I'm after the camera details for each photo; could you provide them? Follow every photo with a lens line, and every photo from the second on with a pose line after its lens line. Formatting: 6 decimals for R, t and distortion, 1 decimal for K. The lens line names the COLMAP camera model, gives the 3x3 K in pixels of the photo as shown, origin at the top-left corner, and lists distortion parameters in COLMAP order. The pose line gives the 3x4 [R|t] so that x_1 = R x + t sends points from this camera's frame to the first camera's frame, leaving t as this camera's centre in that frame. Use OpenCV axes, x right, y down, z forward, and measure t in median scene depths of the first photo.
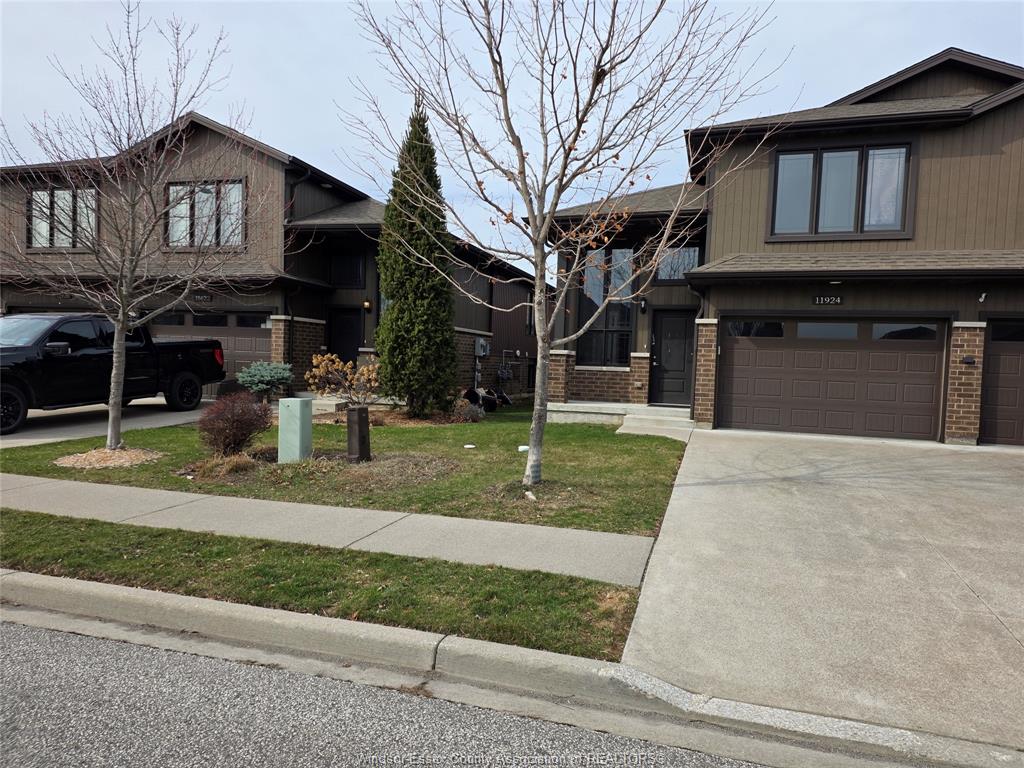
lens RADIAL K [[681.0, 0, 511.8], [0, 681.0, 392.3], [0, 0, 1]] dist [0.061772, -0.049023]
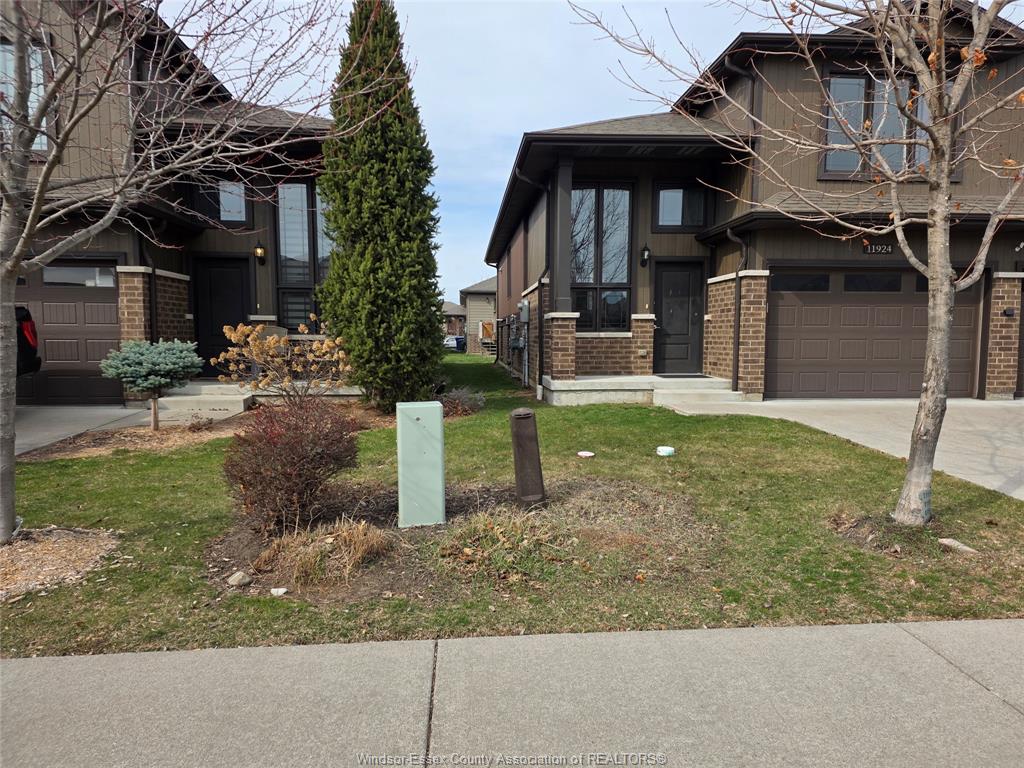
lens RADIAL K [[681.0, 0, 526.7], [0, 681.0, 399.0], [0, 0, 1]] dist [0.061772, -0.049023]
pose [[0.924610, -0.066611, 0.375046, -0.291195], [0.045599, 0.996867, 0.064634, -0.016816], [-0.378177, -0.042659, 0.924750, 0.312459]]
